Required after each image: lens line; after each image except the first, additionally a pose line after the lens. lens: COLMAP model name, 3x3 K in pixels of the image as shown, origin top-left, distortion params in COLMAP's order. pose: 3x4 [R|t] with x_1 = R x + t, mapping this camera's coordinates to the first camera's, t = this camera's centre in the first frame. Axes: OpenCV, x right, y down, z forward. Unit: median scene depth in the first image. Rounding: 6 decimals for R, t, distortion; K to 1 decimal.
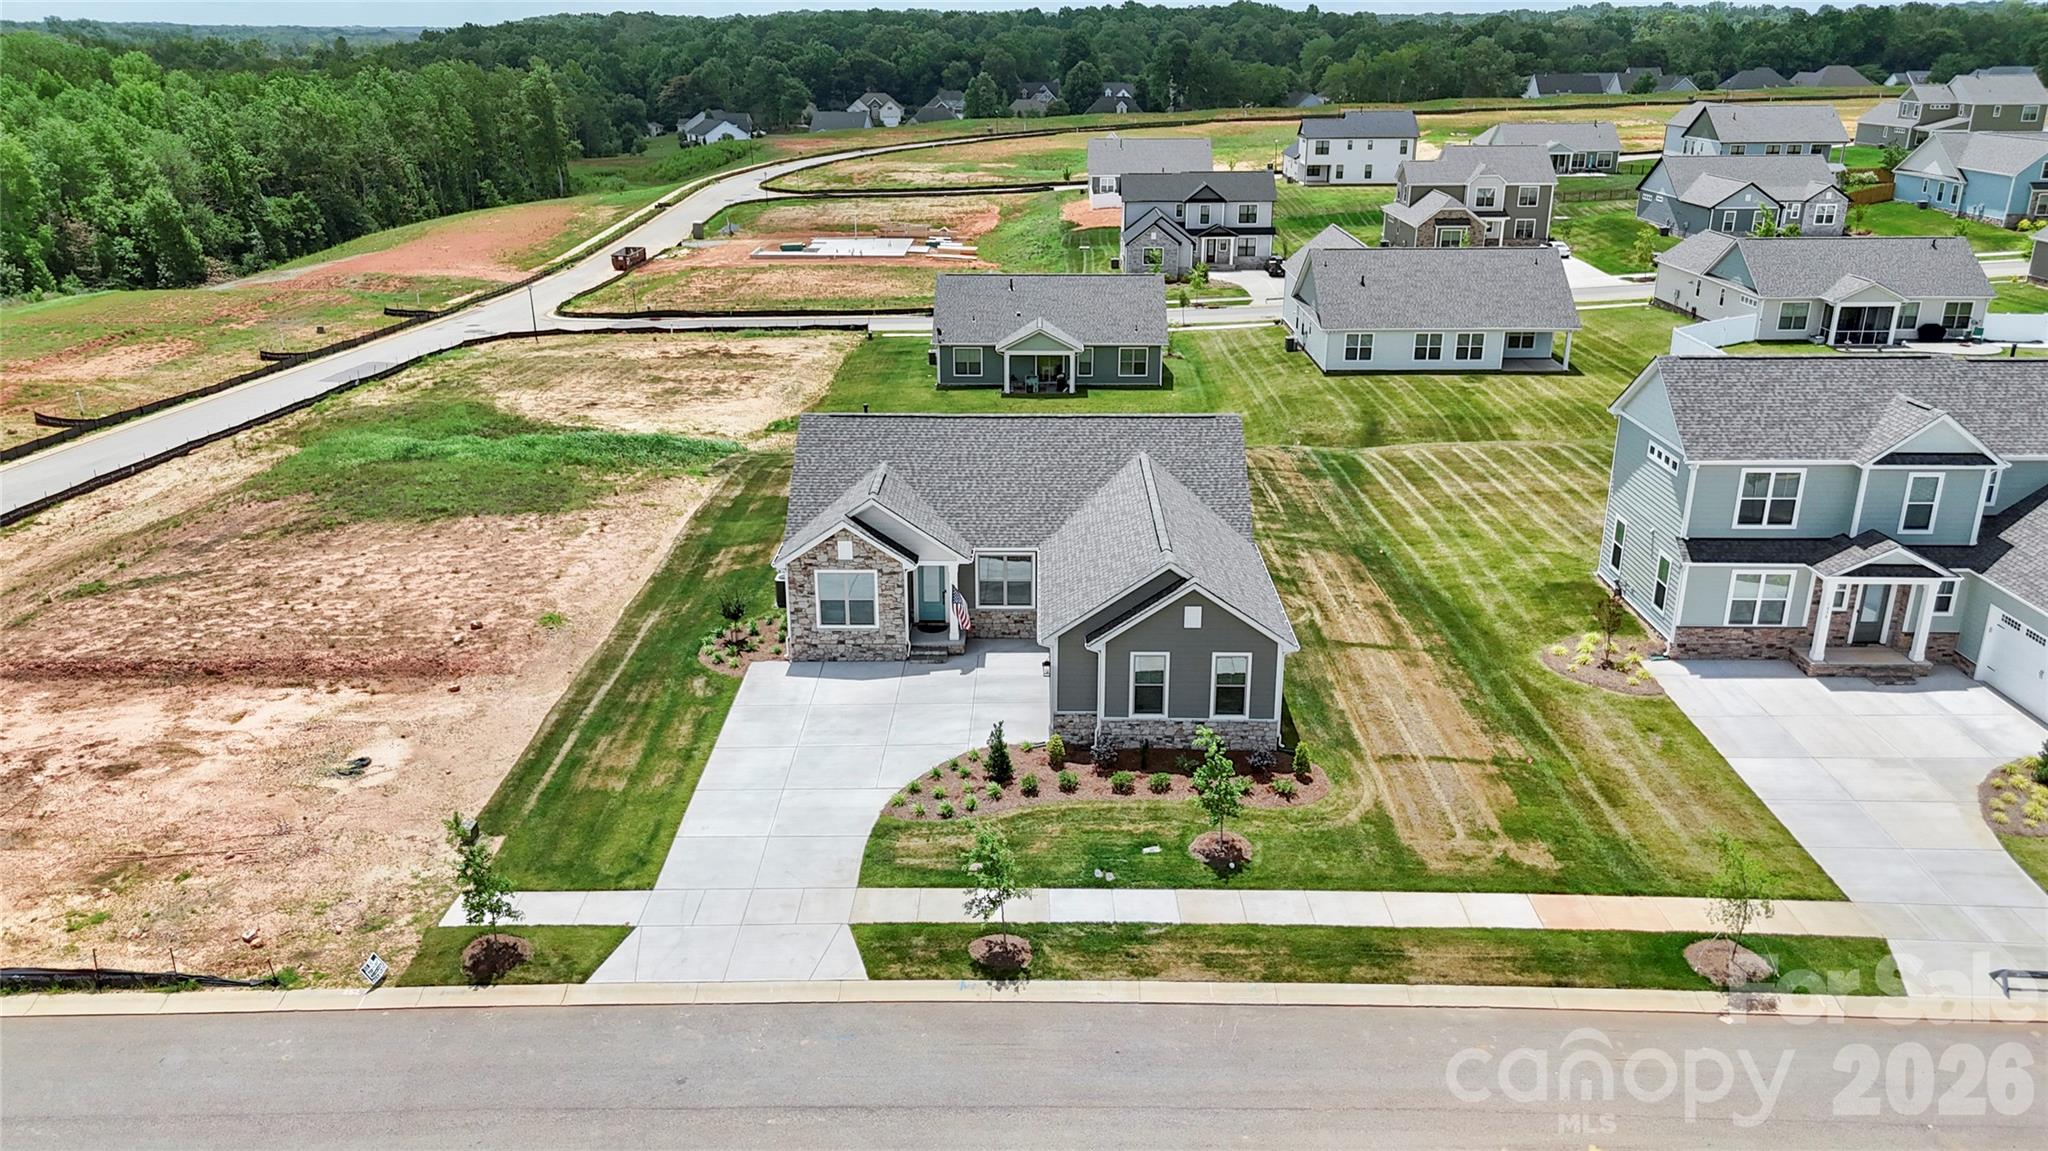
lens RADIAL K [[1514.8, 0, 1024.0], [0, 1514.8, 575.5], [0, 0, 1]] dist [0.037644, -0.010059]
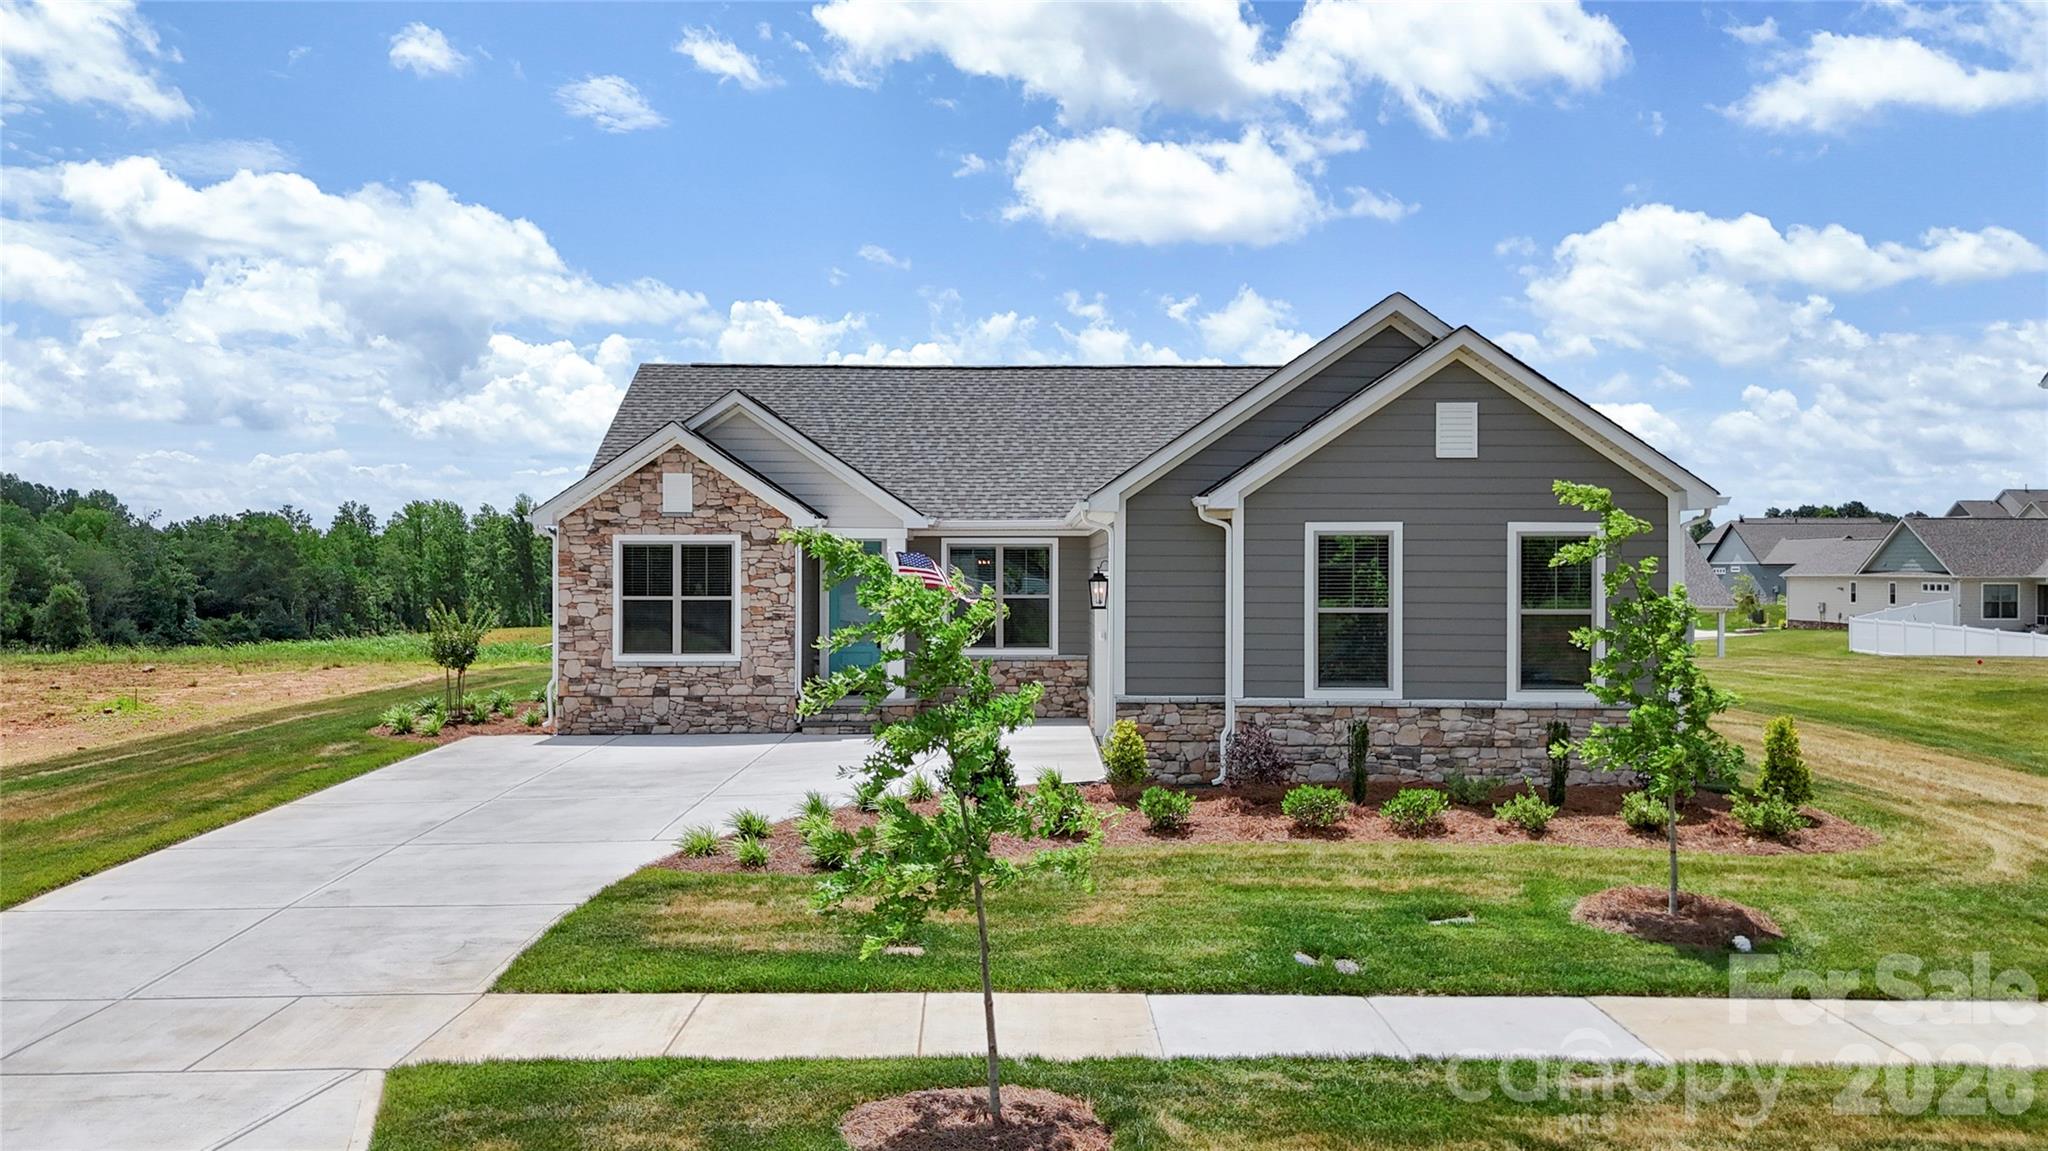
lens RADIAL K [[1514.8, 0, 1024.0], [0, 1514.8, 575.5], [0, 0, 1]] dist [0.037644, -0.010059]
pose [[0.999992, 0.001358, 0.003754, -0.006211], [-0.000026, 0.942597, -0.333934, 0.174113], [-0.003992, 0.333931, 0.942589, 0.535986]]
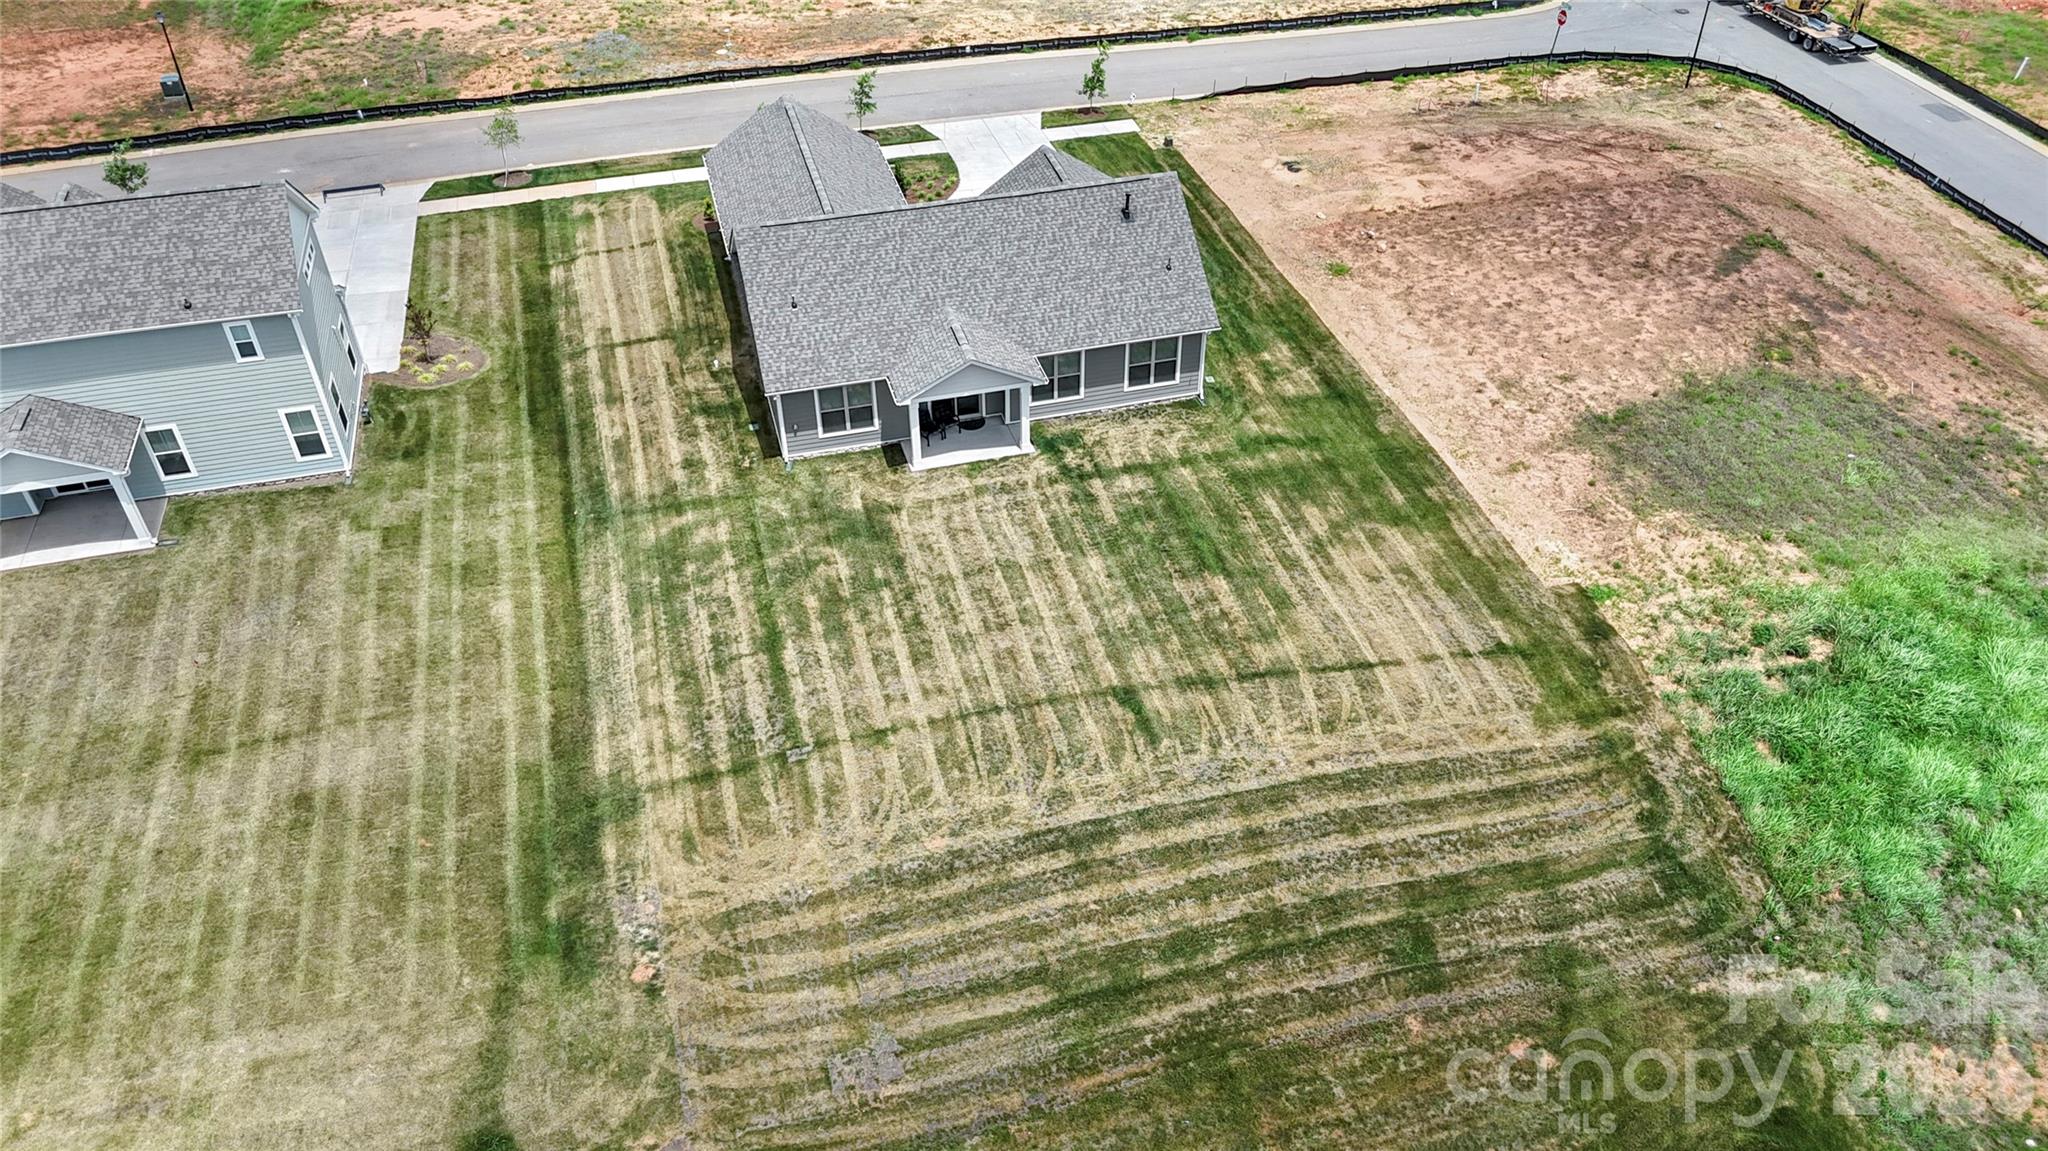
lens RADIAL K [[1494.5, 0, 1026.4], [0, 1494.5, 633.8], [0, 0, 1]] dist [0.049520, -0.005541]
pose [[-0.961476, 0.186988, -0.201492, 0.226638], [-0.084661, 0.495936, 0.864222, -0.884384], [0.261526, 0.847988, -0.461000, 1.857602]]
